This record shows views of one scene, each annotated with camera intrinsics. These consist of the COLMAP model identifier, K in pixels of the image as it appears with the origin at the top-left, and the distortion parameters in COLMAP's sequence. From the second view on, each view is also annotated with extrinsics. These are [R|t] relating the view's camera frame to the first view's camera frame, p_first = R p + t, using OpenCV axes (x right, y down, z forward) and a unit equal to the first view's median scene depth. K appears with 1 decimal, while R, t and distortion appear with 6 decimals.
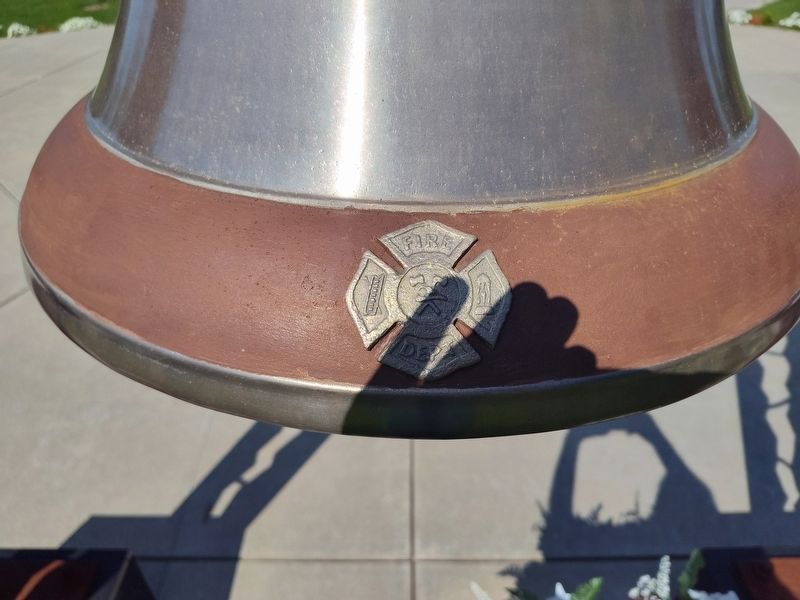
lens RADIAL K [[547.6, 0, 400.0], [0, 547.6, 300.0], [0, 0, 1]] dist [0.043723, -0.063314]
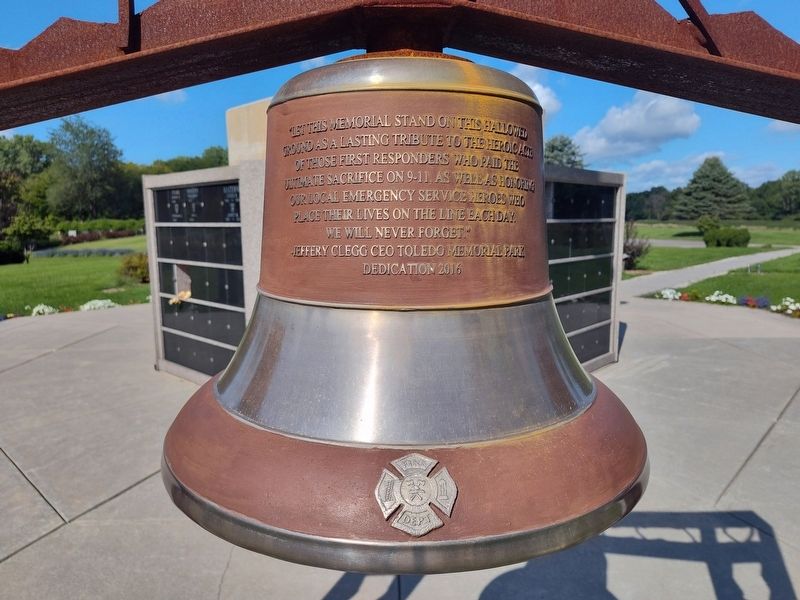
lens RADIAL K [[547.6, 0, 400.0], [0, 547.6, 300.0], [0, 0, 1]] dist [0.043723, -0.063314]
pose [[0.999430, -0.009791, 0.032316, -0.058546], [0.023170, 0.895037, -0.445390, 0.238742], [-0.024563, 0.445884, 0.894753, -1.014291]]
